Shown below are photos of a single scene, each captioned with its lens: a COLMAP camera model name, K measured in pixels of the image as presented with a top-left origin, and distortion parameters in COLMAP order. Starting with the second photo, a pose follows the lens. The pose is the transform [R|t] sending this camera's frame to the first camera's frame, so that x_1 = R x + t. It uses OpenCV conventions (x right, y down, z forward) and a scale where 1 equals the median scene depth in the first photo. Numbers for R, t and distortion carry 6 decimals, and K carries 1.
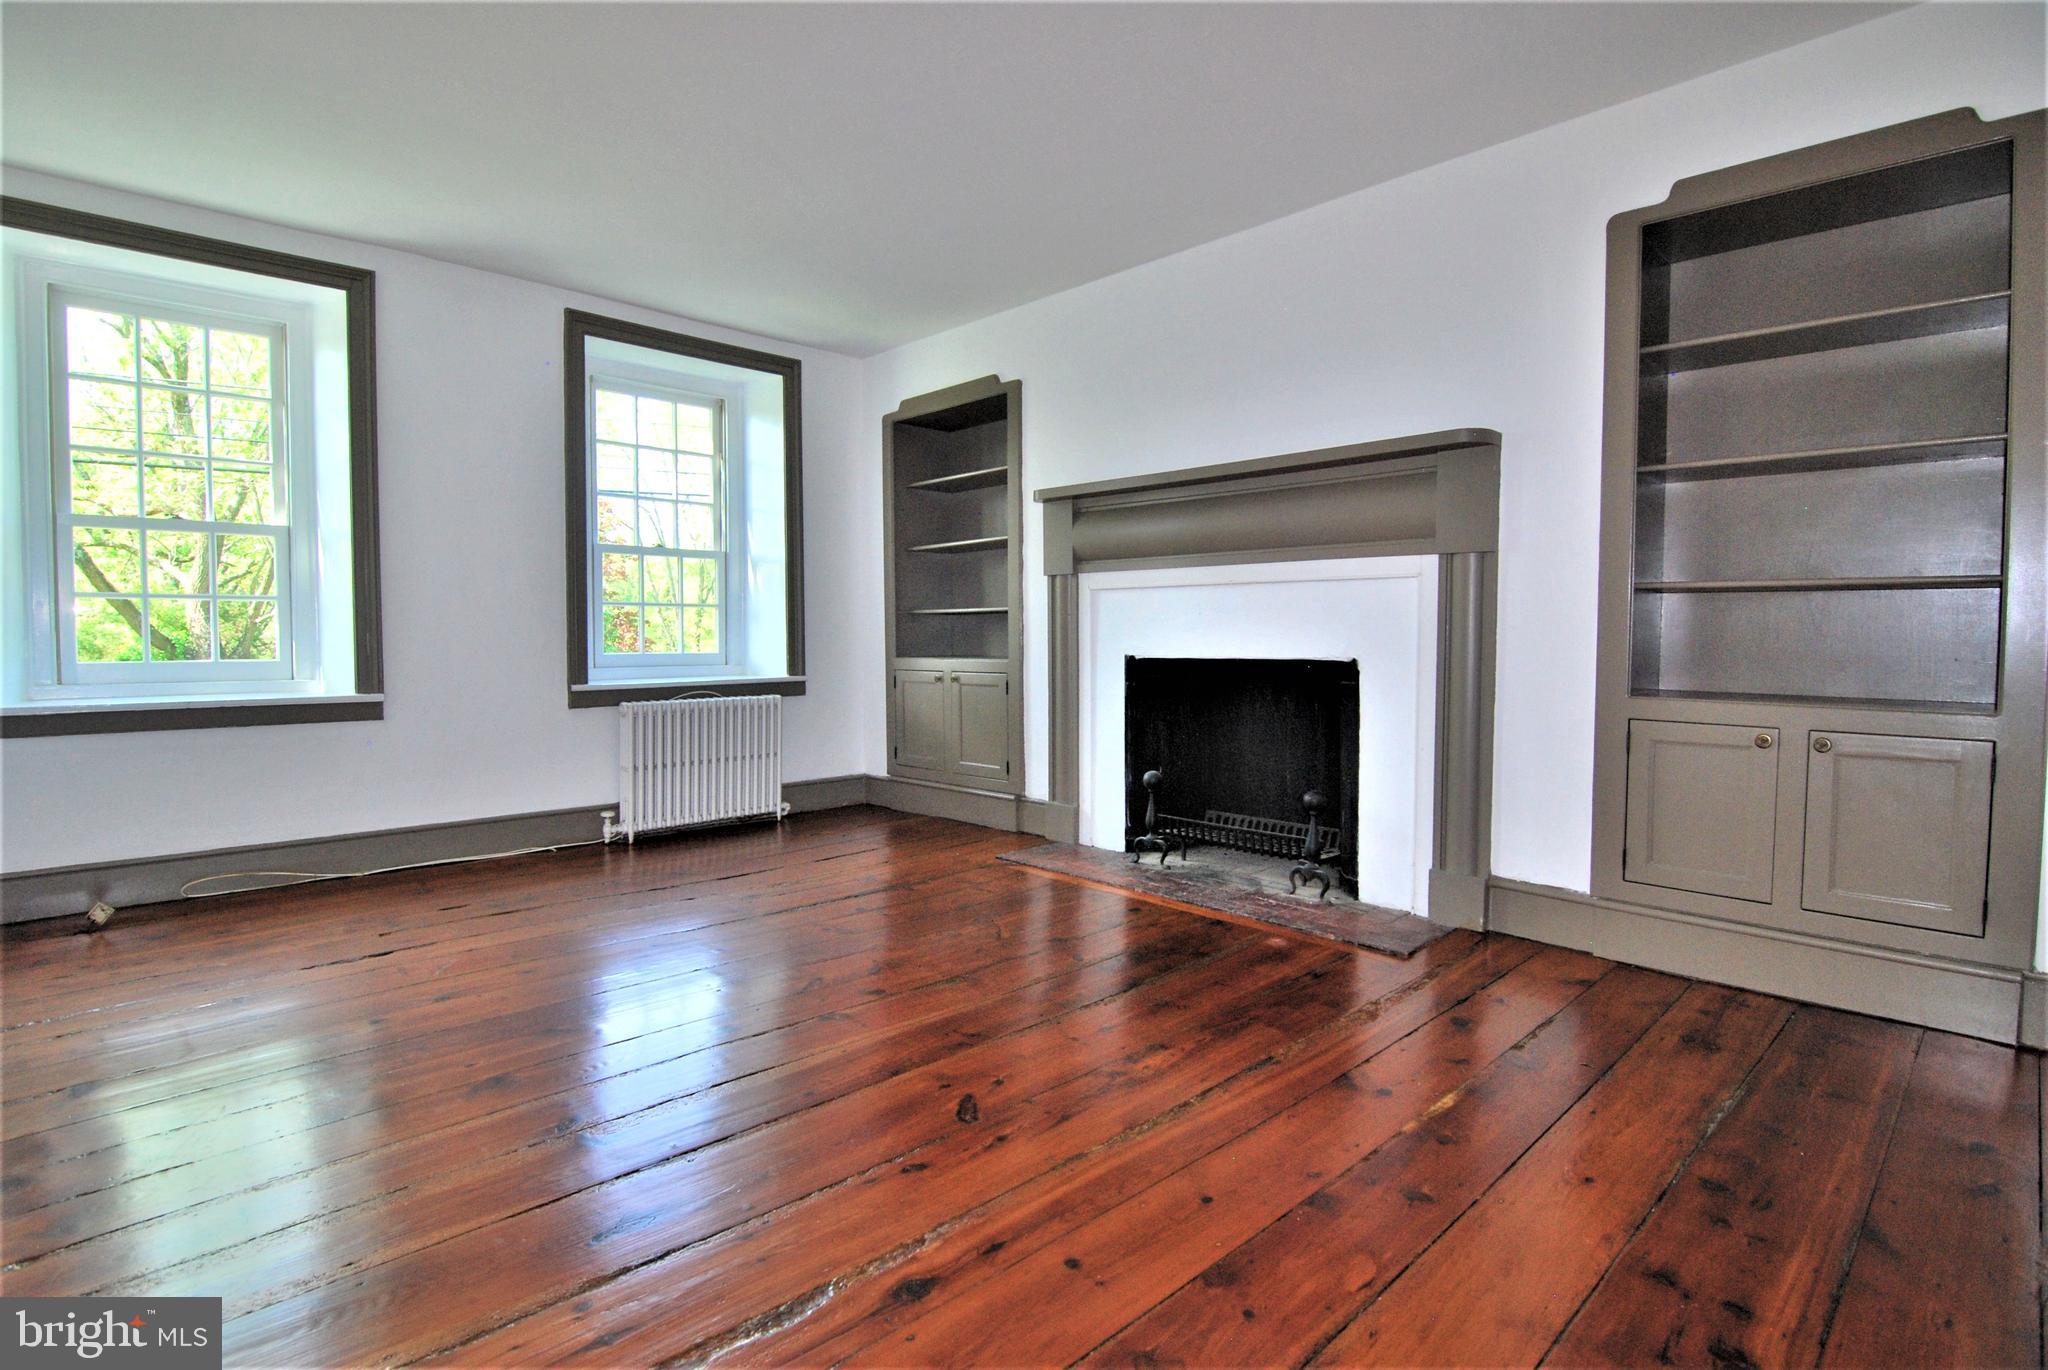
lens RADIAL K [[997.8, 0, 1033.6], [0, 997.8, 676.9], [0, 0, 1]] dist [-0.000949, -0.016459]
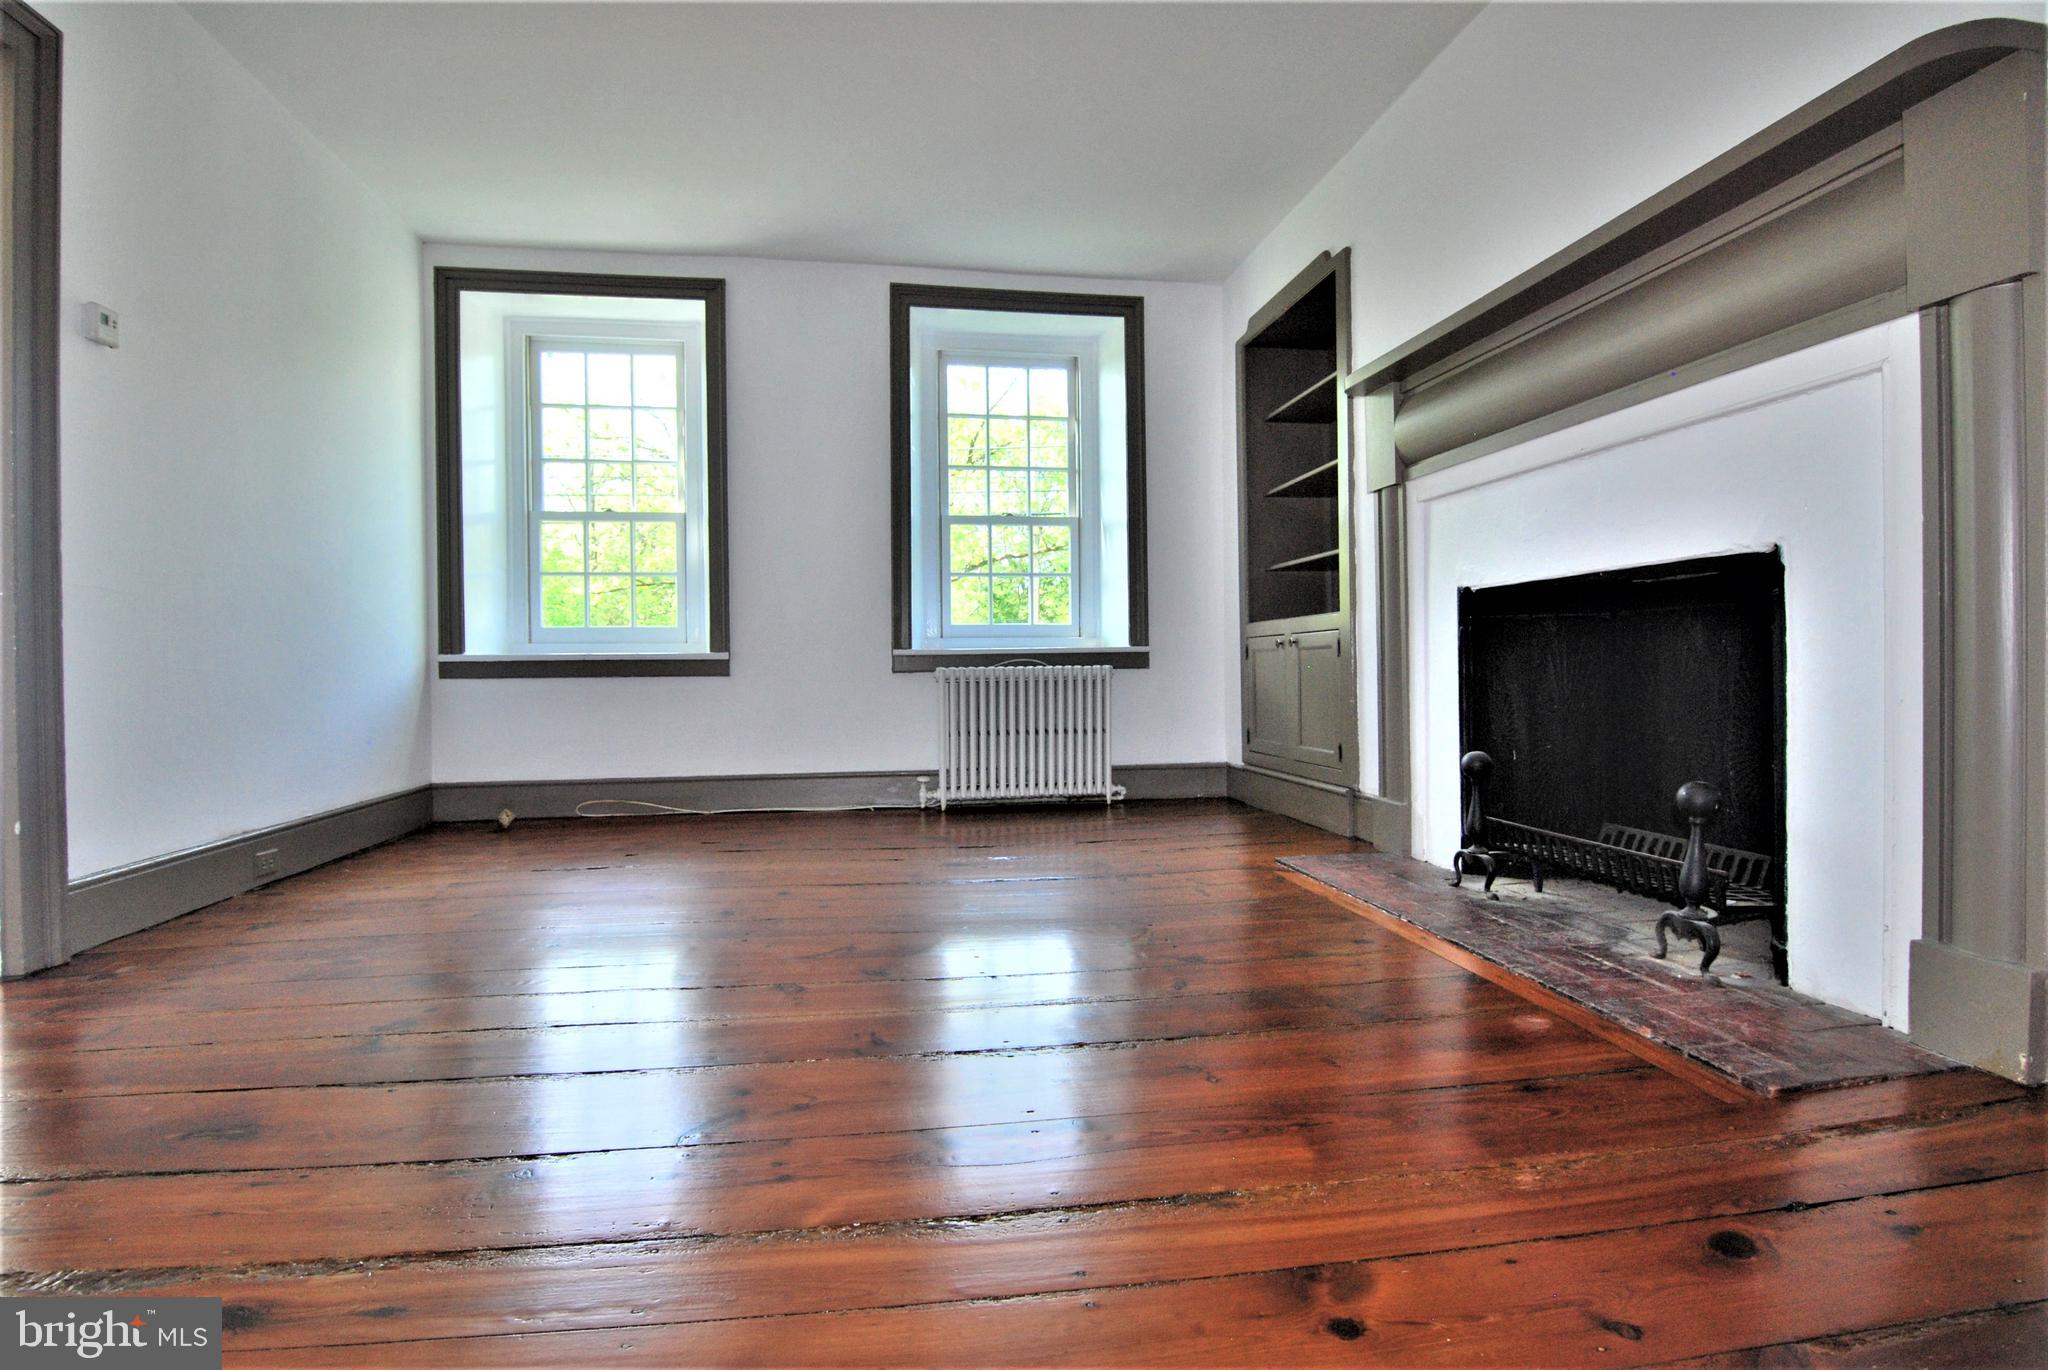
lens RADIAL K [[997.8, 0, 1033.6], [0, 997.8, 676.9], [0, 0, 1]] dist [-0.000949, -0.016459]
pose [[0.813497, -0.003524, -0.581558, 0.249615], [-0.014109, 0.999568, -0.025794, 0.061323], [0.581398, 0.029189, 0.813096, 0.259632]]
